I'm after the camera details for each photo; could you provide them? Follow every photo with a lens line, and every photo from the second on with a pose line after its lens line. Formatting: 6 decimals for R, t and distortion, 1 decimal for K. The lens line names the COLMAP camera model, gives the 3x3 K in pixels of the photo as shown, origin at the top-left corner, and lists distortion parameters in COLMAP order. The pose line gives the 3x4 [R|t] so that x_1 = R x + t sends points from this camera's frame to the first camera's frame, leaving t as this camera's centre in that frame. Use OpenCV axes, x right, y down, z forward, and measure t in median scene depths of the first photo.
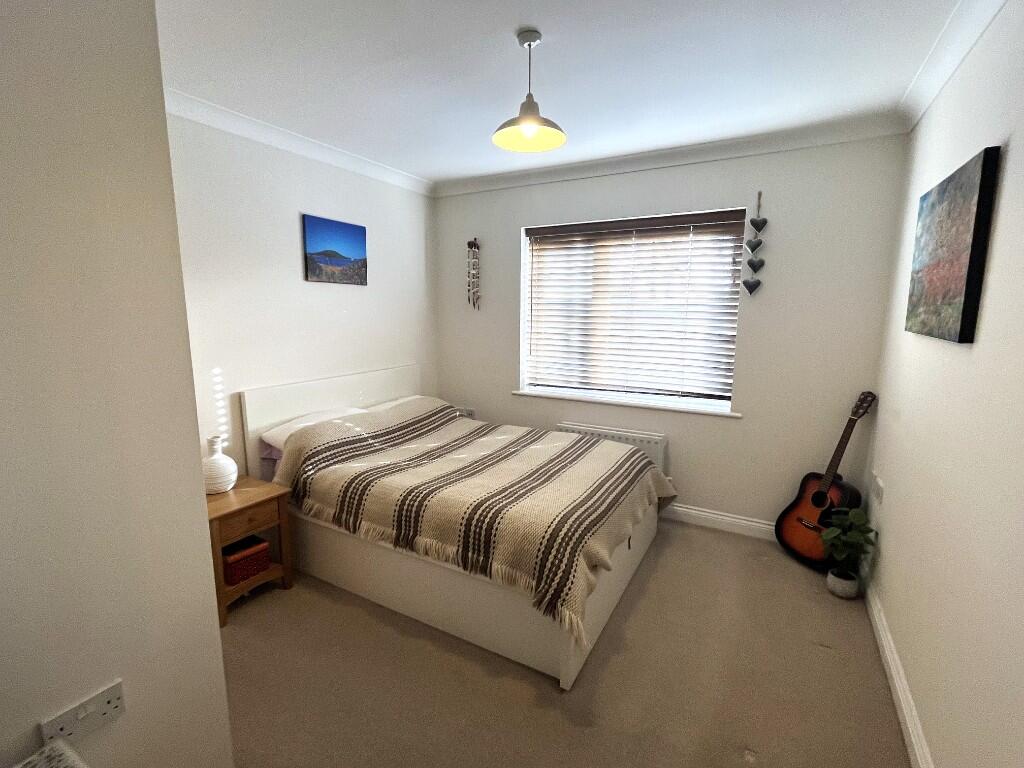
lens RADIAL K [[480.0, 0, 511.4], [0, 480.0, 383.3], [0, 0, 1]] dist [0.000345, -0.000148]
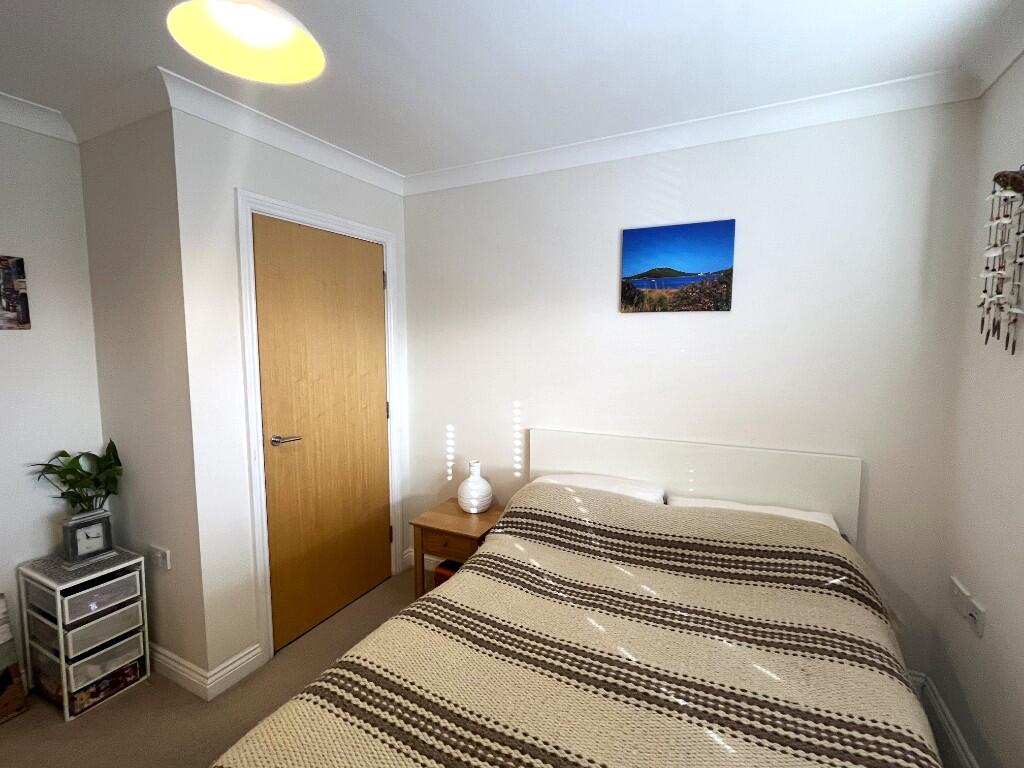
lens RADIAL K [[480.0, 0, 511.0], [0, 480.0, 379.7], [0, 0, 1]] dist [0.000345, -0.000148]
pose [[0.049916, 0.077369, -0.995752, 0.374828], [-0.158312, 0.985003, 0.068598, -0.129237], [0.986127, 0.154216, 0.061416, 0.796041]]
